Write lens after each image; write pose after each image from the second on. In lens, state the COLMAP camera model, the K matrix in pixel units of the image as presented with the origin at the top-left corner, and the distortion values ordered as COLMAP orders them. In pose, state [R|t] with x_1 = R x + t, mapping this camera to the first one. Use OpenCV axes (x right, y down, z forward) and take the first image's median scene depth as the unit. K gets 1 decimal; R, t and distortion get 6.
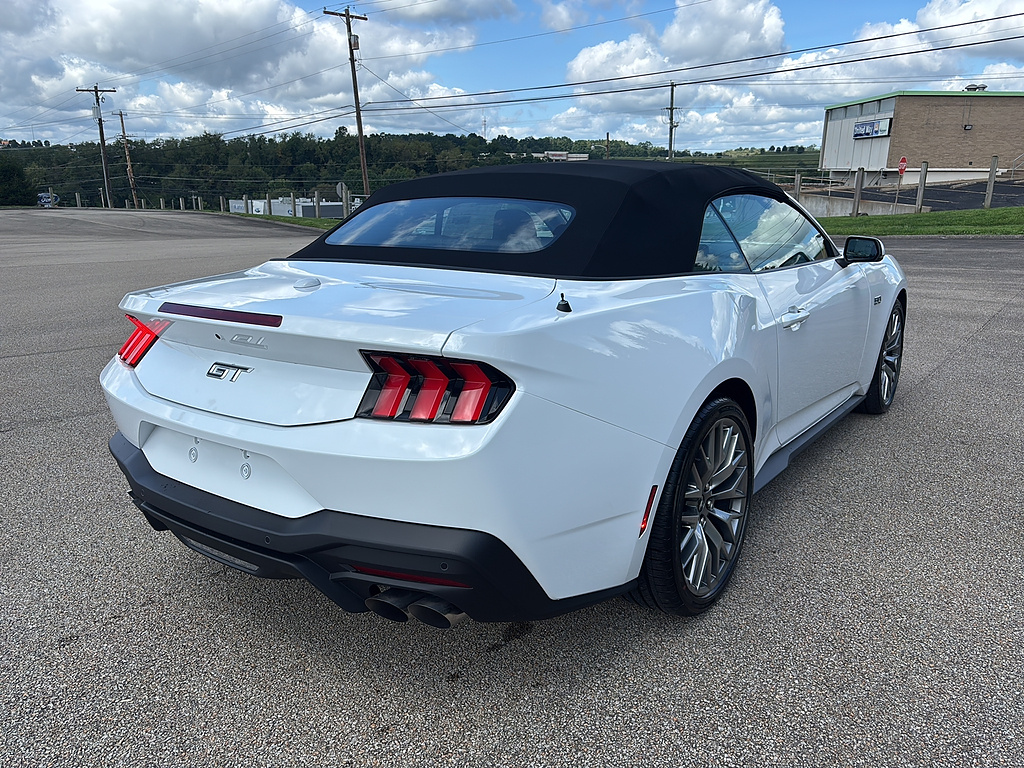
lens RADIAL K [[790.0, 0, 515.5], [0, 790.0, 389.0], [0, 0, 1]] dist [0.095083, -0.104350]
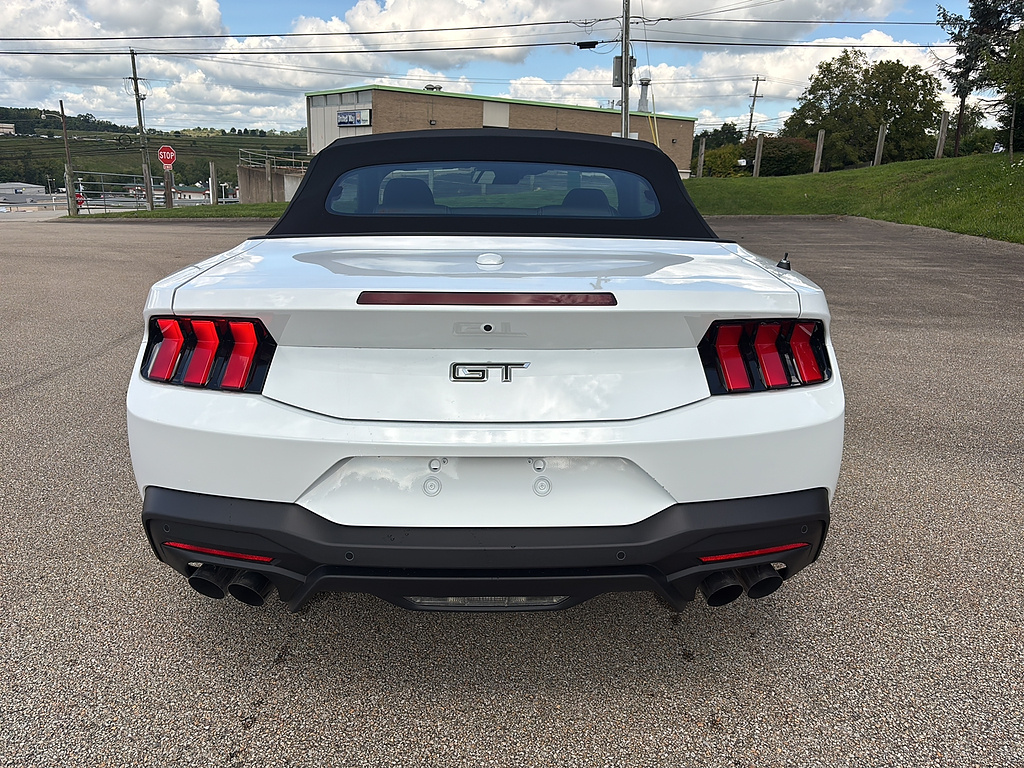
lens RADIAL K [[789.9, 0, 517.9], [0, 789.9, 379.4], [0, 0, 1]] dist [0.069324, -0.079627]
pose [[0.797688, -0.134140, 0.587963, -0.055193], [0.128740, 0.990352, 0.051282, -0.003491], [-0.589169, 0.034787, 0.807261, 0.023675]]
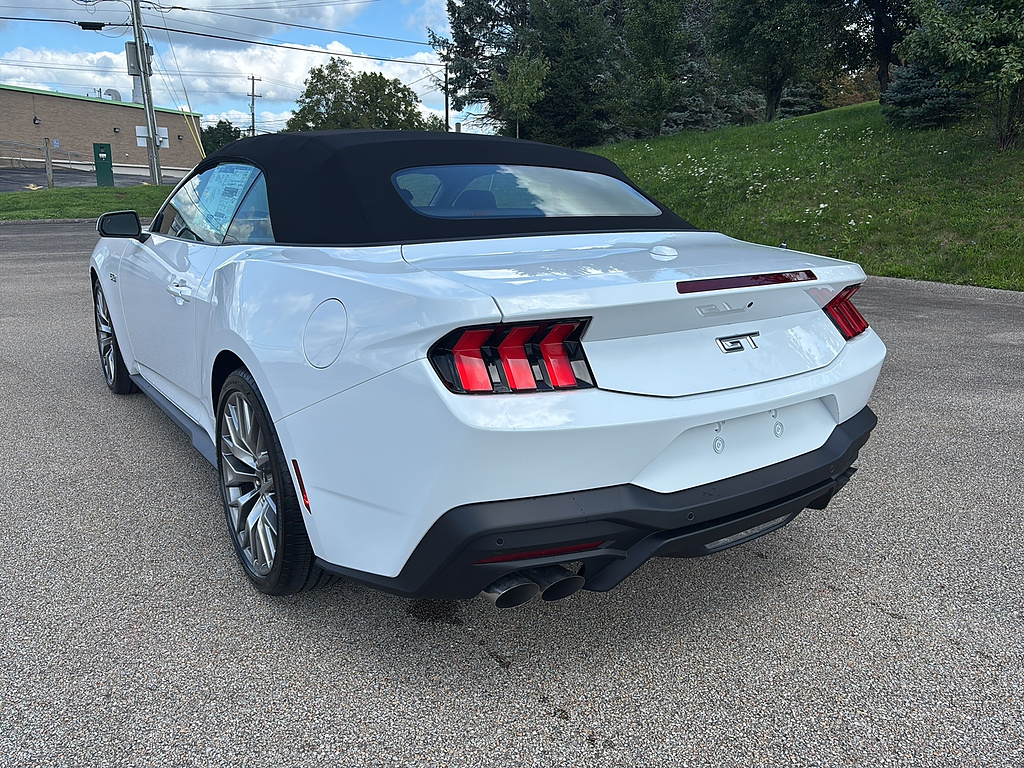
lens RADIAL K [[789.9, 0, 517.9], [0, 789.9, 379.4], [0, 0, 1]] dist [0.069324, -0.079627]
pose [[0.303710, -0.216556, 0.927828, -0.092113], [0.210862, 0.964956, 0.156199, -0.012694], [-0.929138, 0.148204, 0.338730, 0.064123]]
